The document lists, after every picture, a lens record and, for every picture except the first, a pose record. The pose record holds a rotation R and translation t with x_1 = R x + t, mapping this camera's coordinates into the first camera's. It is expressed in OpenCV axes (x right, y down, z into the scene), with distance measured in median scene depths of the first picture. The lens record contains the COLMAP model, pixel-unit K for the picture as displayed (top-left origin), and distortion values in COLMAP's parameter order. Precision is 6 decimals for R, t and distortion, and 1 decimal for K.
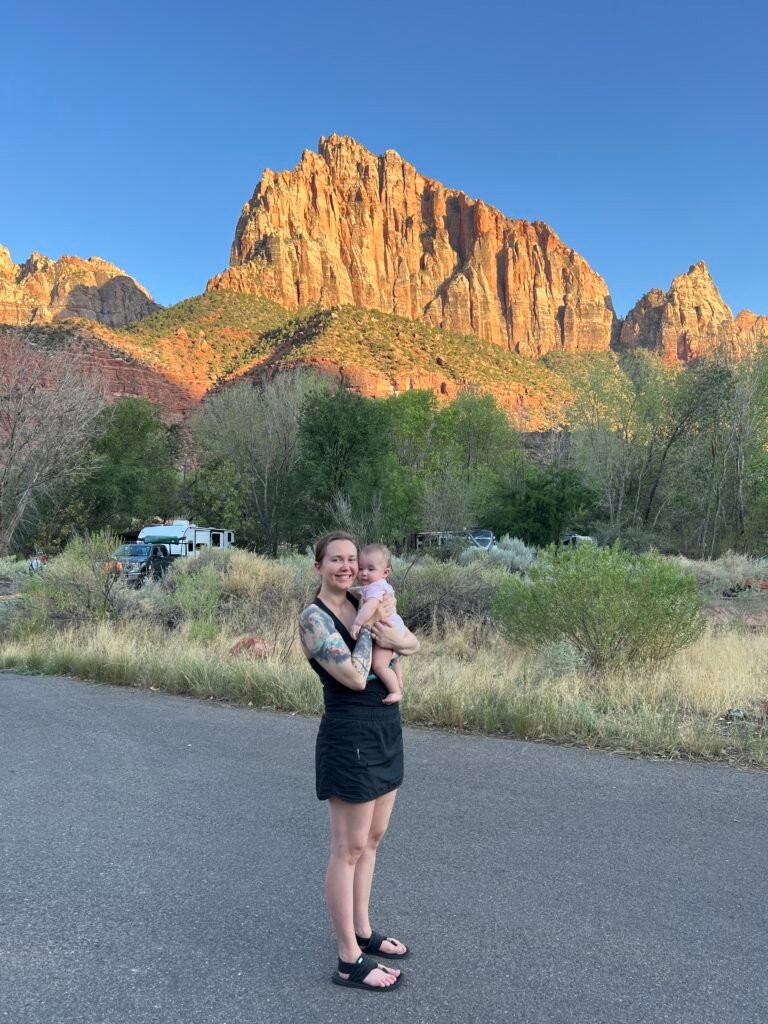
lens RADIAL K [[765.7, 0, 385.4], [0, 765.7, 514.7], [0, 0, 1]] dist [0.037034, -0.023086]
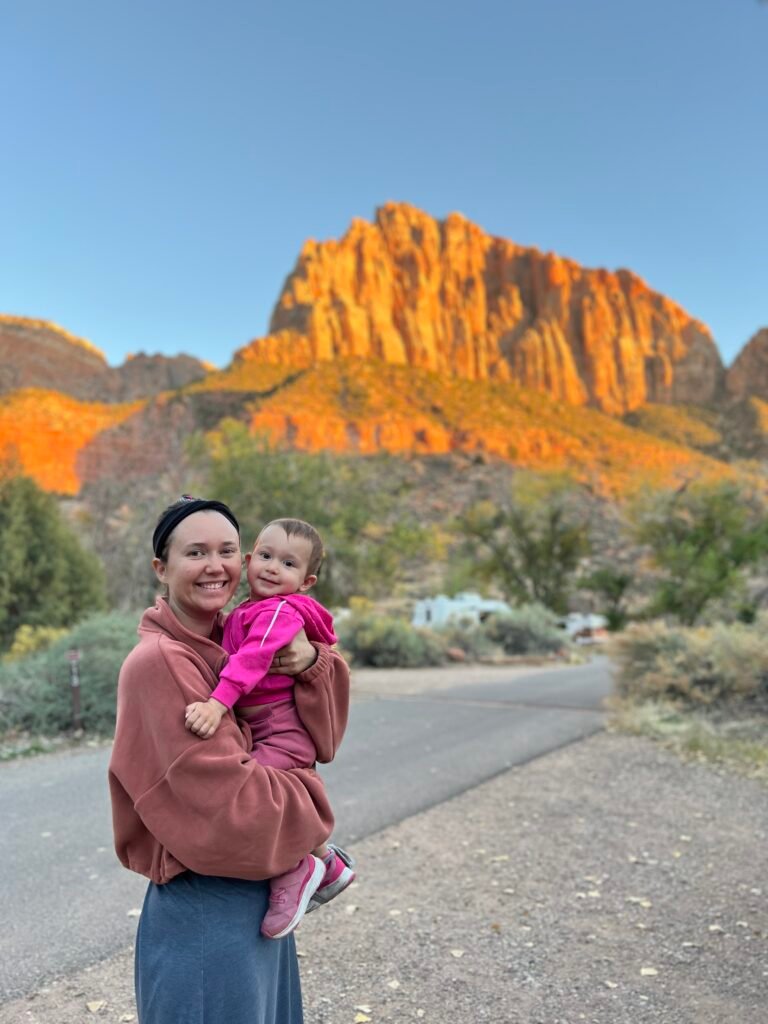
lens RADIAL K [[765.7, 0, 388.6], [0, 765.7, 519.7], [0, 0, 1]] dist [0.037034, -0.023086]
pose [[0.982609, -0.048393, -0.179270, 0.086316], [0.029189, 0.993695, -0.108252, 0.004163], [0.183378, 0.101136, 0.977826, 0.102464]]
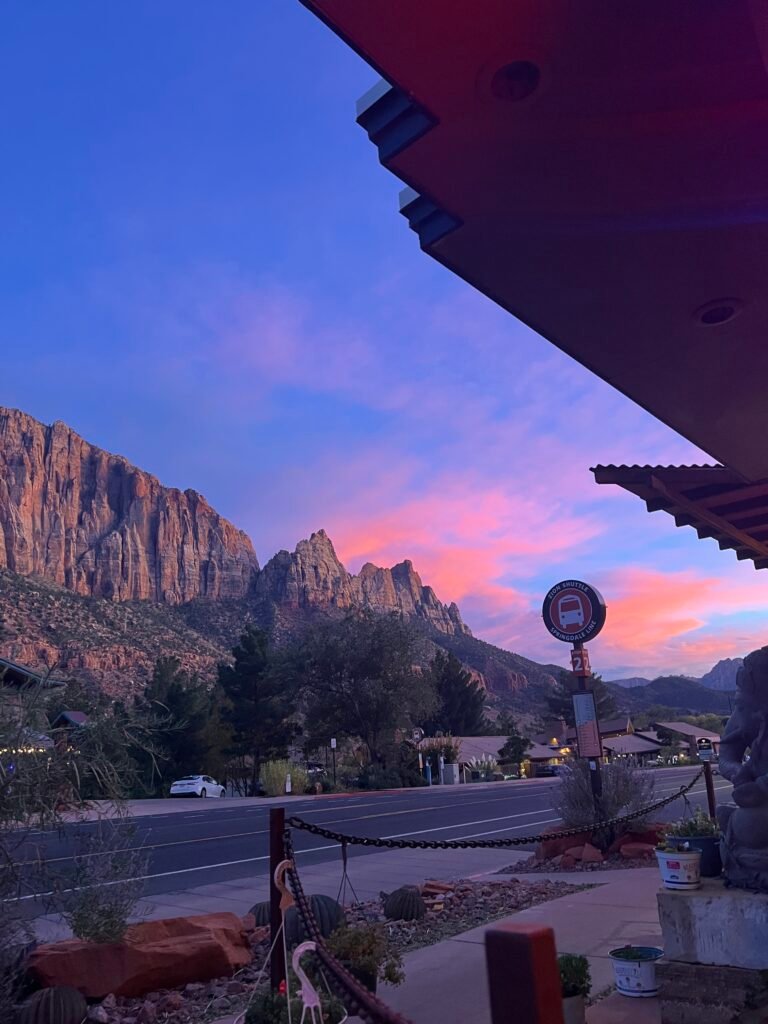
lens RADIAL K [[765.7, 0, 386.6], [0, 765.7, 517.8], [0, 0, 1]] dist [0.037034, -0.023086]
pose [[0.931254, 0.064099, 0.358689, 0.063148], [0.035224, 0.963958, -0.263714, -0.013188], [-0.362665, 0.258219, 0.895431, -0.188402]]
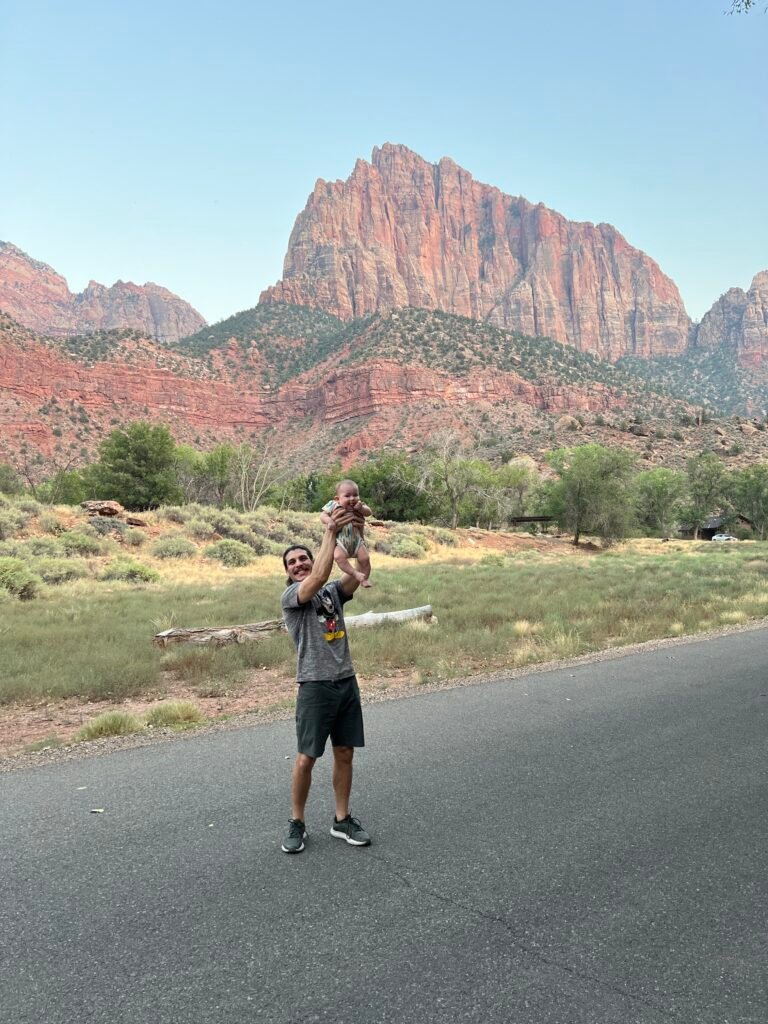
lens RADIAL K [[765.7, 0, 384.7], [0, 765.7, 510.6], [0, 0, 1]] dist [0.037034, -0.023086]
pose [[0.997241, -0.020126, -0.071453, -0.010101], [0.017608, 0.999208, -0.035695, 0.002309], [0.072115, 0.034338, 0.996805, 0.051092]]
